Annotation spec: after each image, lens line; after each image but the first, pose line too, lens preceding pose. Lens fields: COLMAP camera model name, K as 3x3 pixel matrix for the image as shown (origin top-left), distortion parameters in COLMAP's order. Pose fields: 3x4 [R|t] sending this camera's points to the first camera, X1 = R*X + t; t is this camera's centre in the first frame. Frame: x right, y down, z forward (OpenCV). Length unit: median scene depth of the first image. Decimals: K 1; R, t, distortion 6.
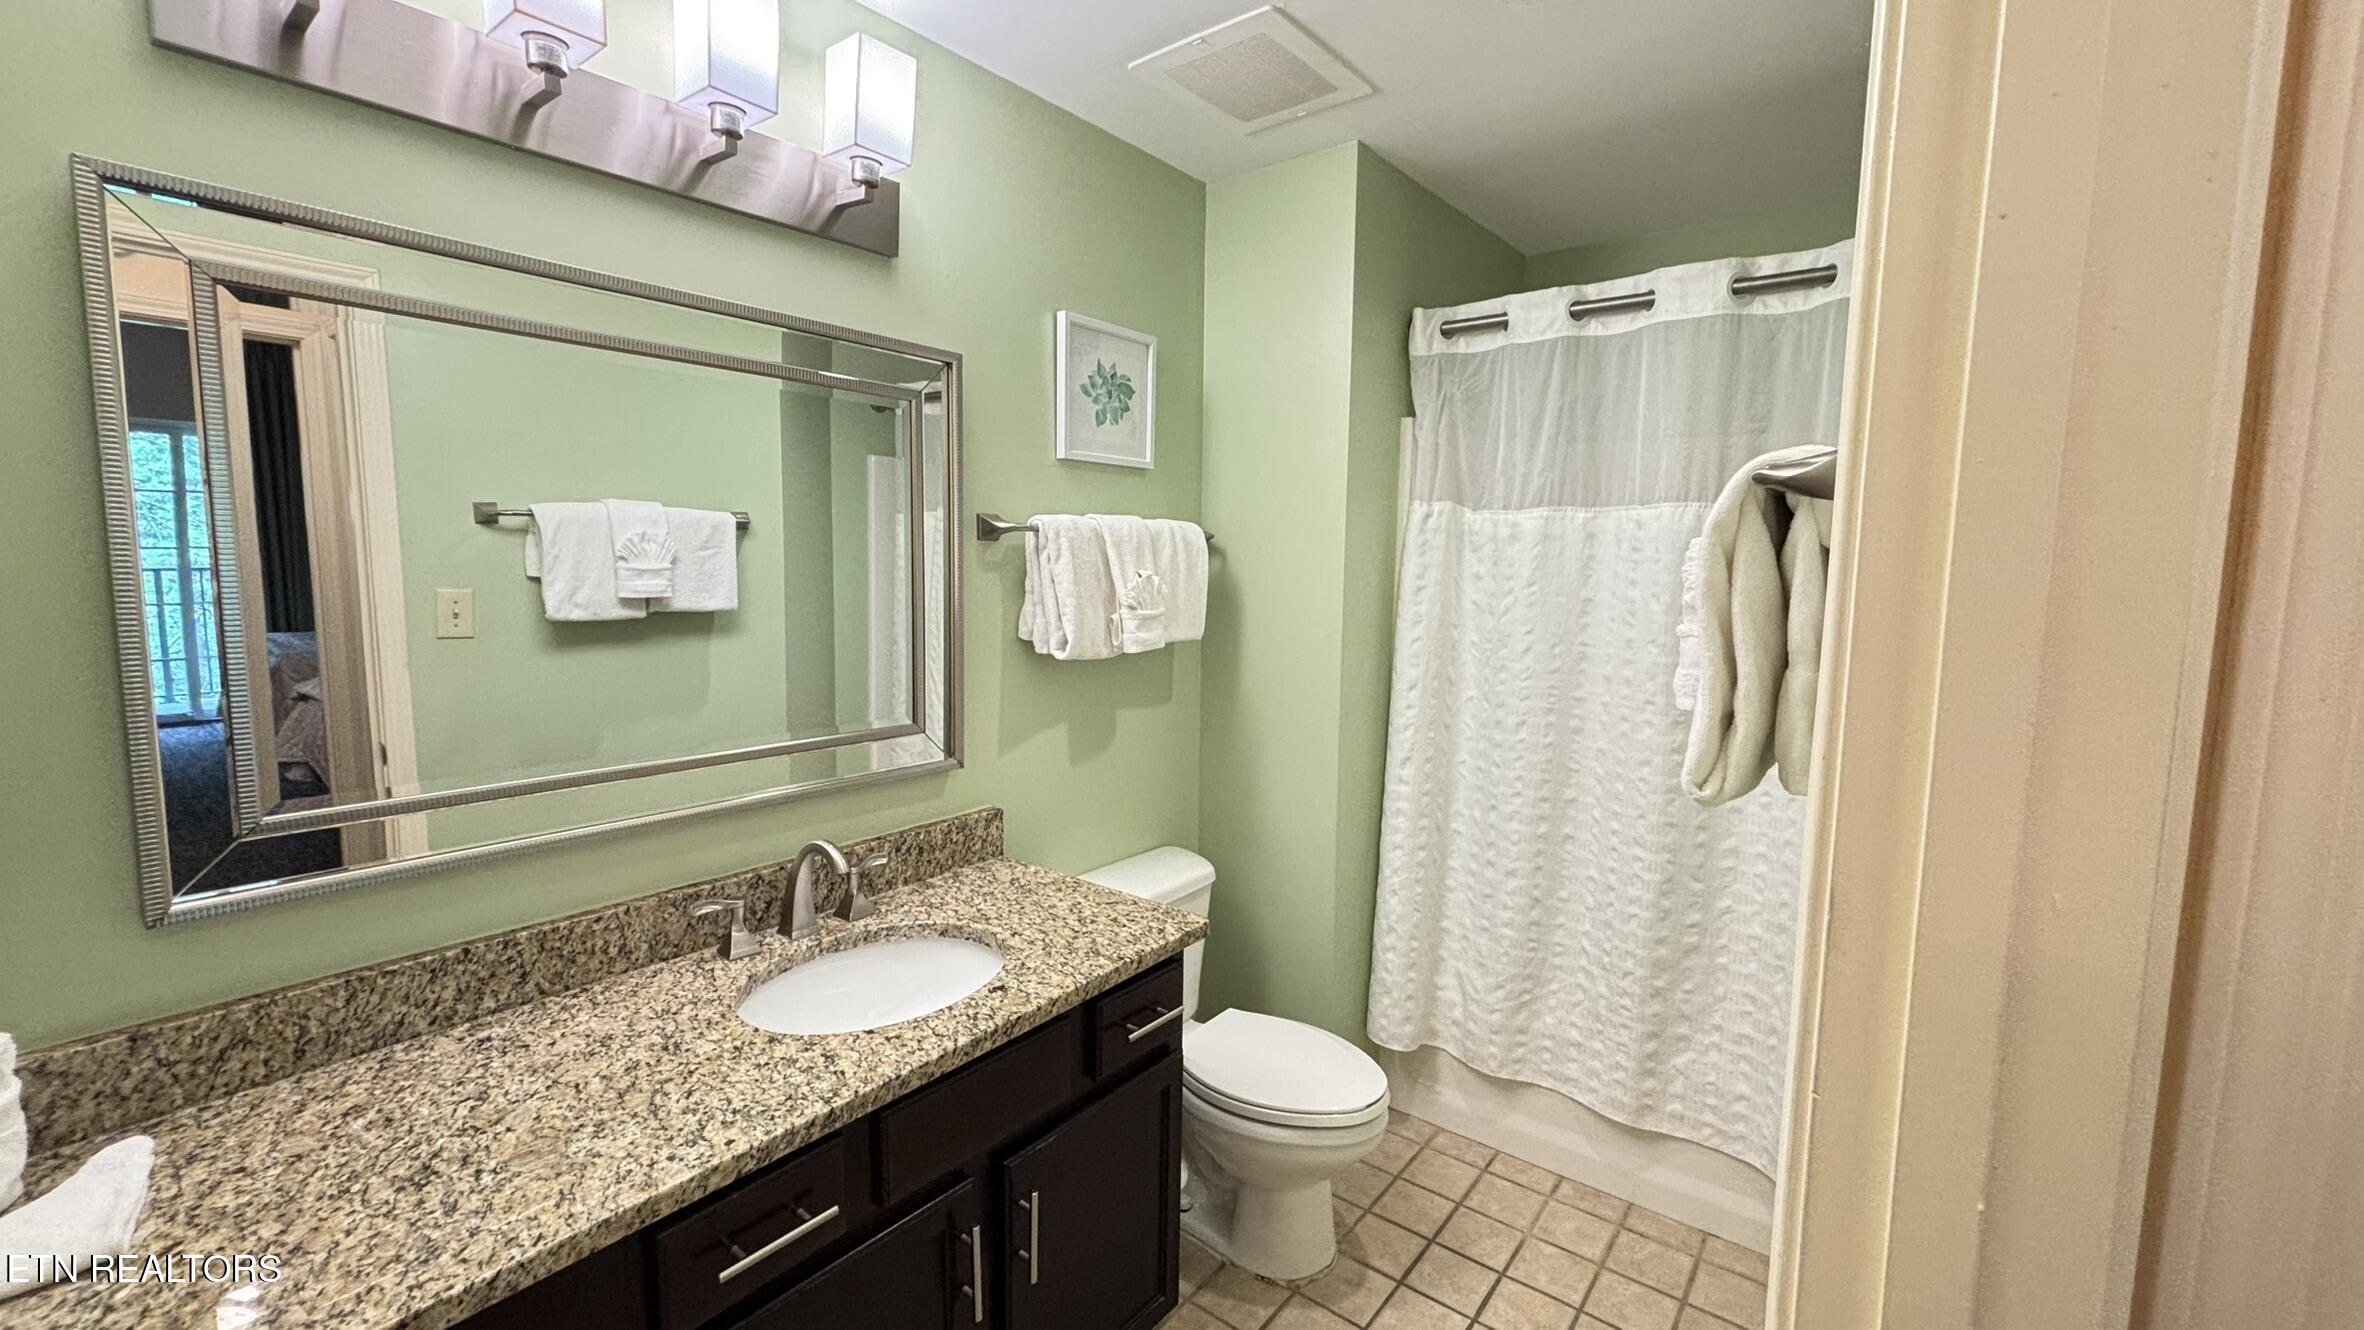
lens RADIAL K [[963.8, 0, 1178.1], [0, 963.8, 665.3], [0, 0, 1]] dist [0.014623, -0.000519]
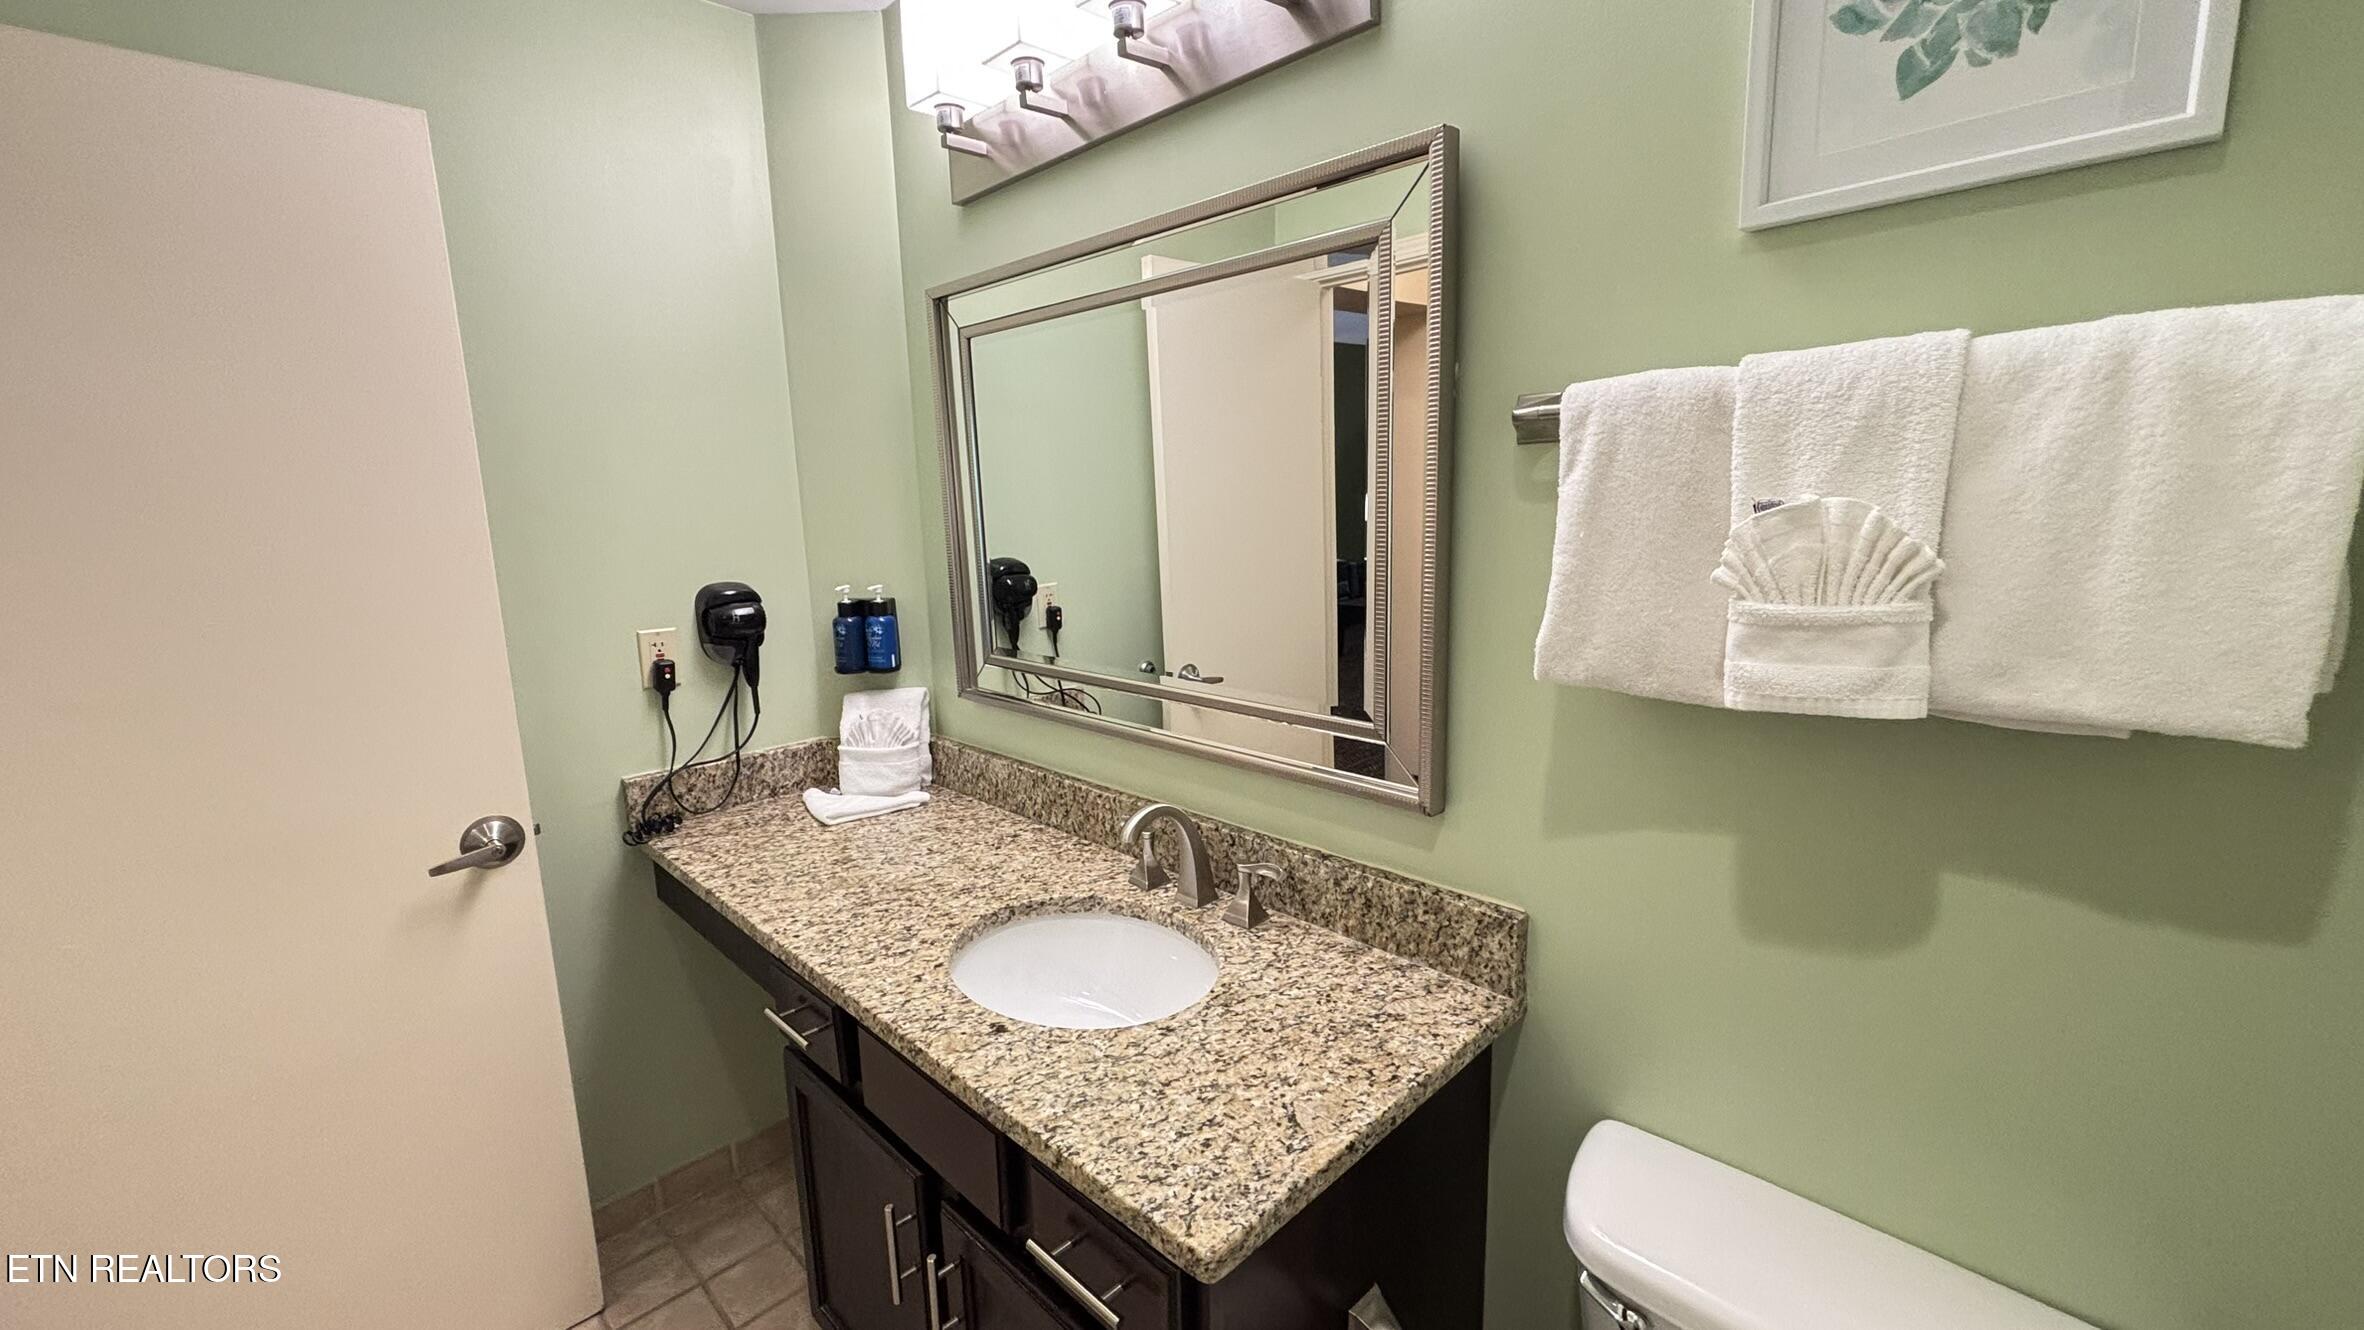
lens RADIAL K [[963.8, 0, 1179.6], [0, 963.8, 653.6], [0, 0, 1]] dist [0.014623, -0.000519]
pose [[-0.130158, 0.157092, -0.978969, 0.502670], [-0.079645, 0.982521, 0.168251, -0.114623], [0.988289, 0.099869, -0.115371, 1.134043]]
